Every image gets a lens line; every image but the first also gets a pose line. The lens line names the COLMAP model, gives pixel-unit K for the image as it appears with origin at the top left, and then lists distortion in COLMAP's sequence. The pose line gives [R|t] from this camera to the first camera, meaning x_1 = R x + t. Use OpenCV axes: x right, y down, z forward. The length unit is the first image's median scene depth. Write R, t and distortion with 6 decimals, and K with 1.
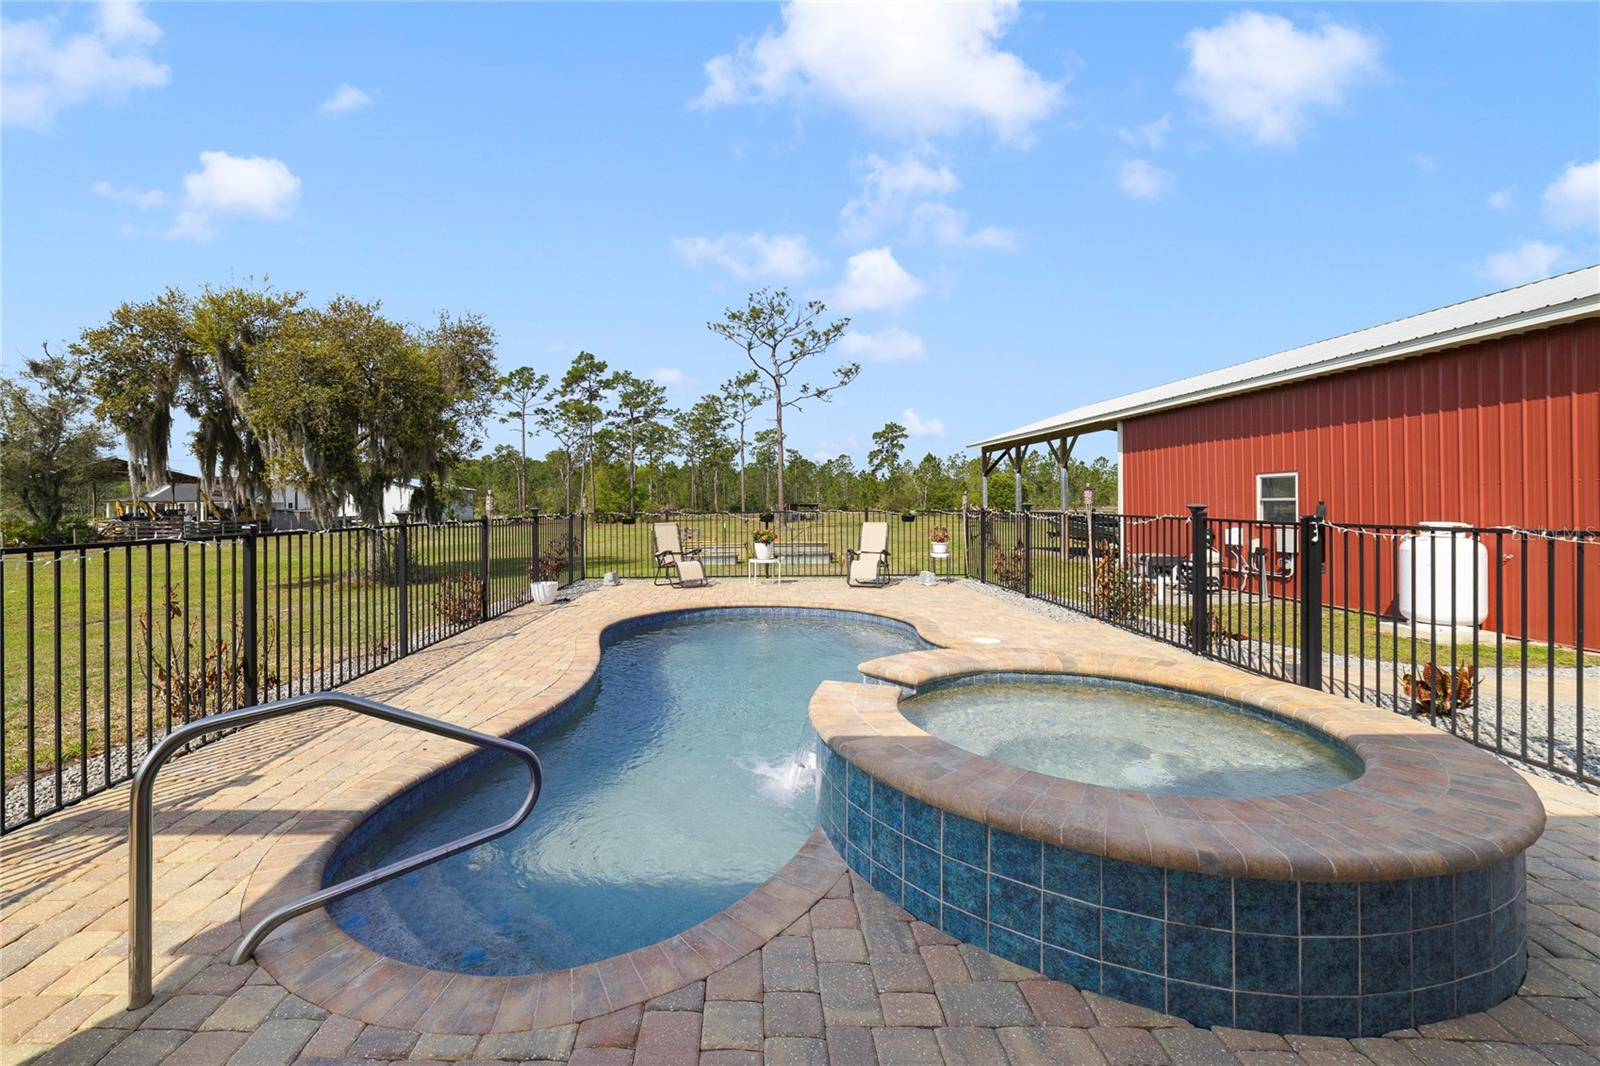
lens RADIAL K [[662.1, 0, 742.0], [0, 662.1, 500.4], [0, 0, 1]] dist [-0.008923, 0.000416]
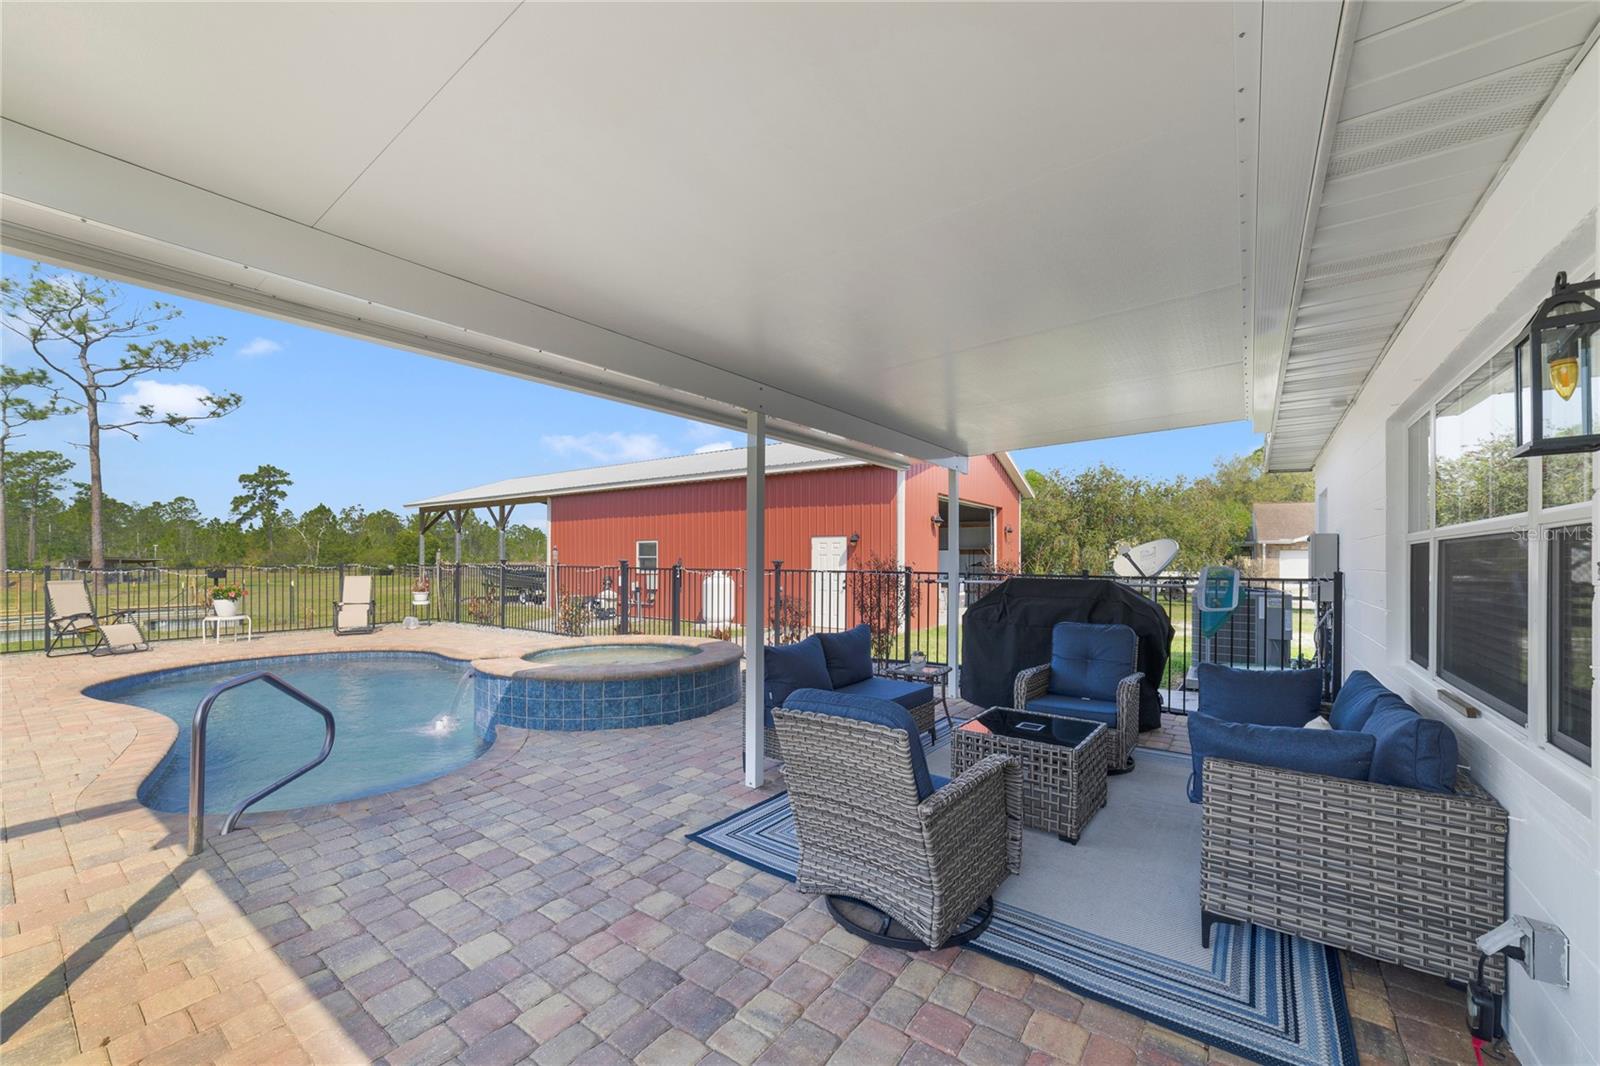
lens RADIAL K [[615.5, 0, 804.7], [0, 615.5, 546.4], [0, 0, 1]] dist [-0.024558, 0.008927]
pose [[0.571612, 0.020007, 0.820280, -0.145504], [-0.005325, 0.999772, -0.020674, 0.000898], [-0.820507, 0.007449, 0.571588, -0.129524]]
